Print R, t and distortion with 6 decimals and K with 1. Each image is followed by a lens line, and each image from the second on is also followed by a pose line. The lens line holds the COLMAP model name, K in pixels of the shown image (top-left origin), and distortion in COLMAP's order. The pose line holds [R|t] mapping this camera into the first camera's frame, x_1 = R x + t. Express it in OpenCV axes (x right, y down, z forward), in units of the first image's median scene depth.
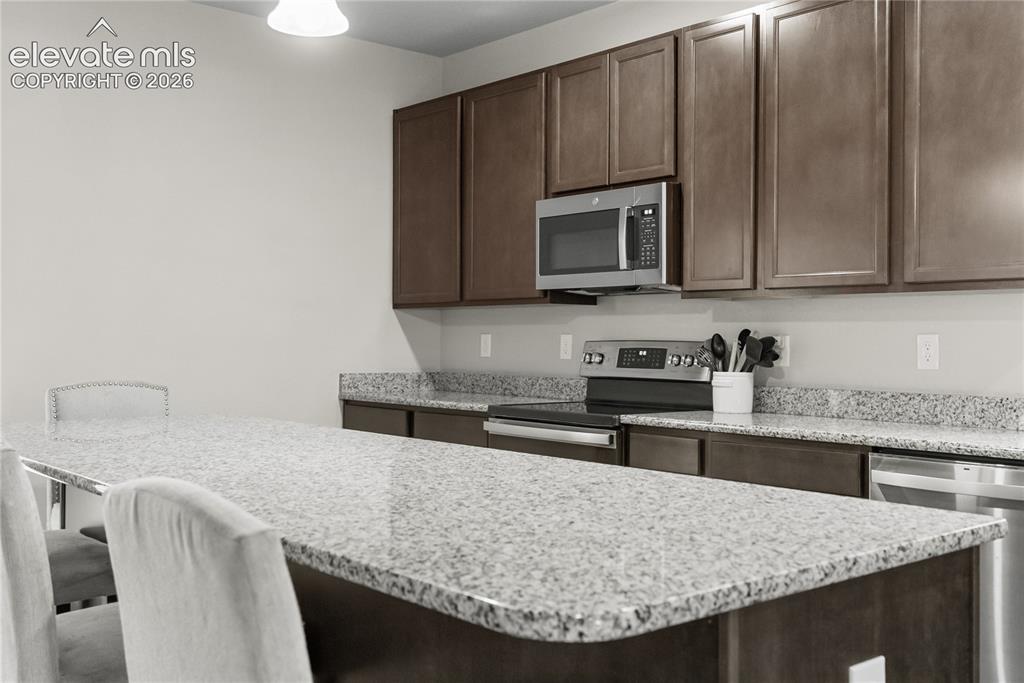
lens RADIAL K [[1038.2, 0, 511.0], [0, 1038.2, 337.9], [0, 0, 1]] dist [0.000303, 0.000000]
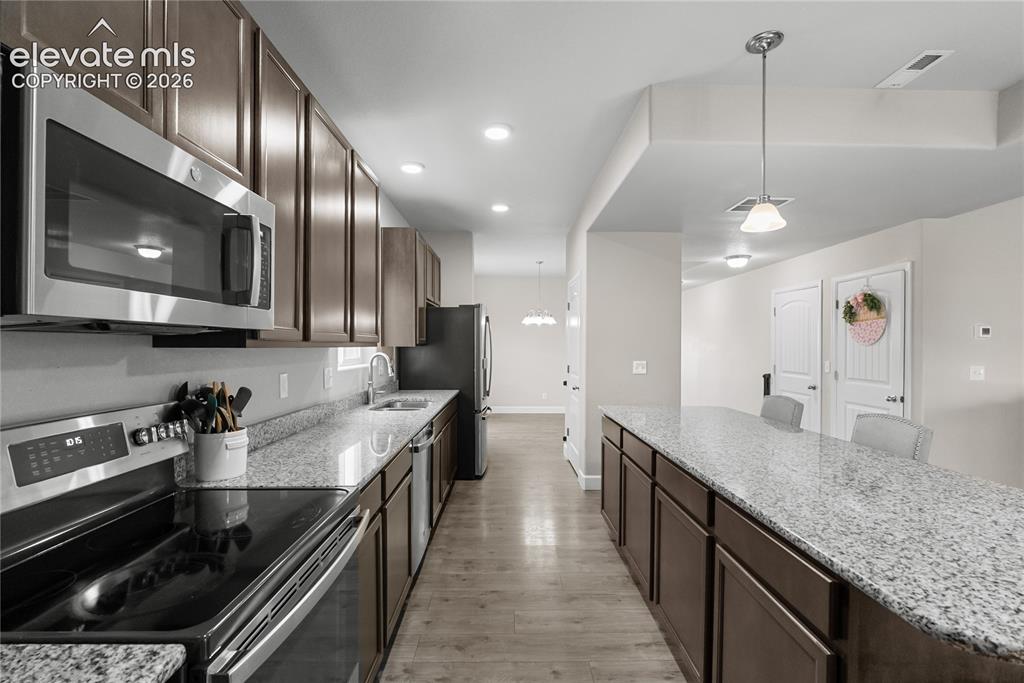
lens RADIAL K [[462.7, 0, 514.0], [0, 462.7, 342.6], [0, 0, 1]] dist [-0.005327, 0.000843]
pose [[-0.768058, -0.006770, 0.640344, -0.209163], [-0.009113, 0.999958, -0.000358, -0.040174], [-0.640315, -0.006110, -0.768088, 1.061320]]
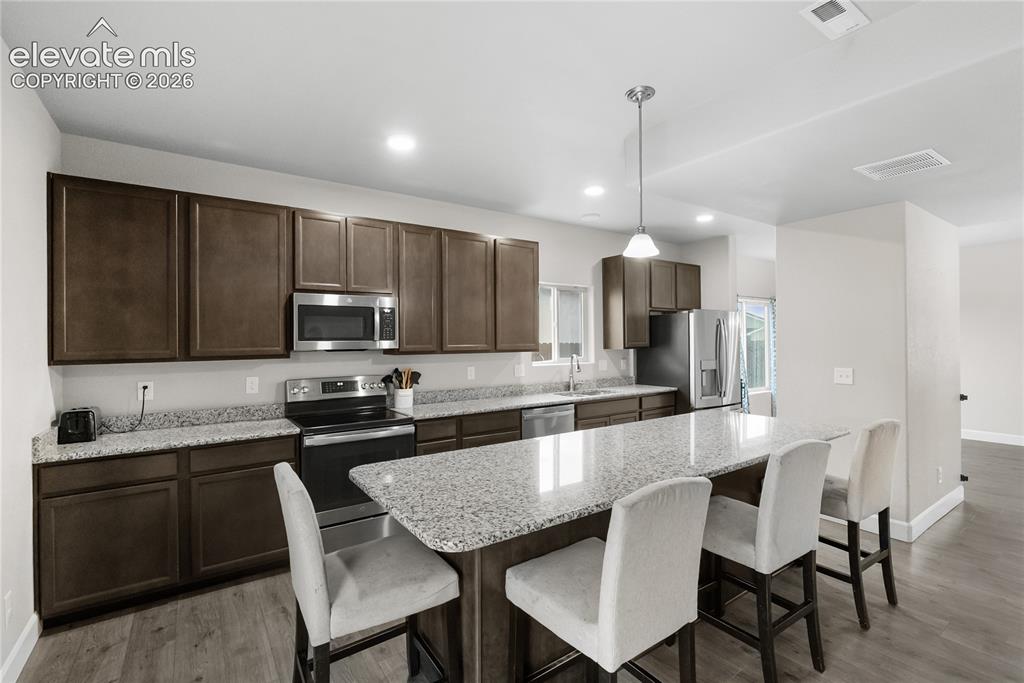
lens RADIAL K [[462.7, 0, 512.2], [0, 462.7, 335.6], [0, 0, 1]] dist [-0.005327, 0.000843]
pose [[0.102402, 0.004527, 0.994733, -0.659482], [0.011296, 0.999920, -0.005713, -0.063146], [-0.994679, 0.011822, 0.102342, 0.631788]]
